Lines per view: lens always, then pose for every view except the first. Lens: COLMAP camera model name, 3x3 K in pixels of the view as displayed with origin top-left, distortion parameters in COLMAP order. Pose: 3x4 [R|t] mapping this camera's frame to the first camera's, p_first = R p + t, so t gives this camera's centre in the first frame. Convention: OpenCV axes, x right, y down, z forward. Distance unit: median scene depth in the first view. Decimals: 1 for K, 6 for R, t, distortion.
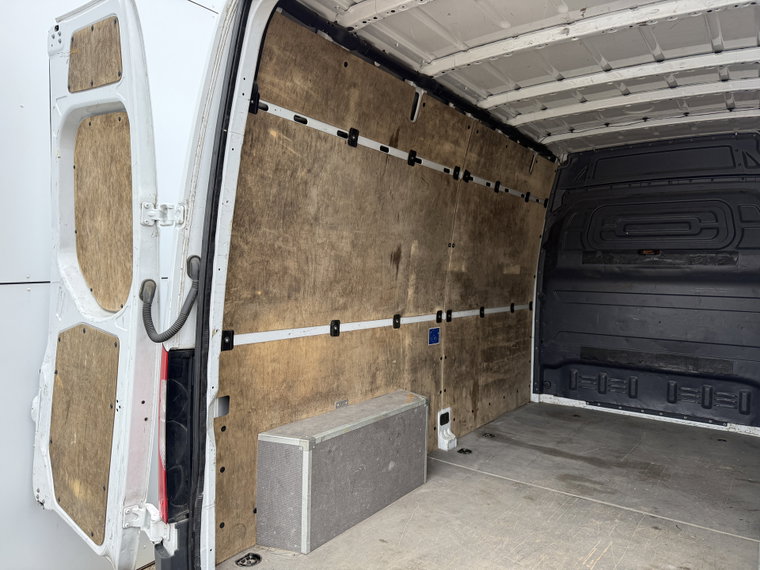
lens RADIAL K [[540.5, 0, 379.6], [0, 540.5, 281.9], [0, 0, 1]] dist [0.039817, -0.054033]
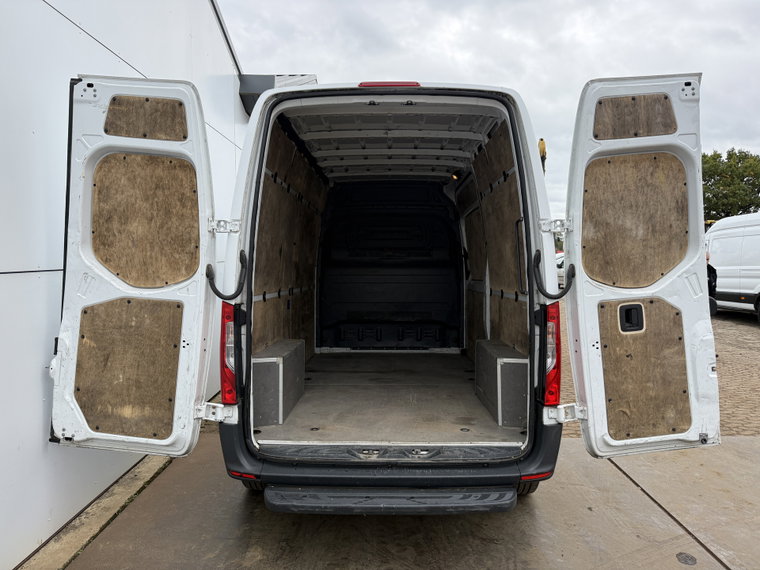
lens RADIAL K [[540.5, 0, 385.7], [0, 540.5, 276.7], [0, 0, 1]] dist [0.039817, -0.054033]
pose [[0.813953, -0.025659, 0.580364, -0.542362], [0.027824, 0.999599, 0.005171, 0.022496], [-0.580264, 0.011939, 0.814341, -0.376705]]
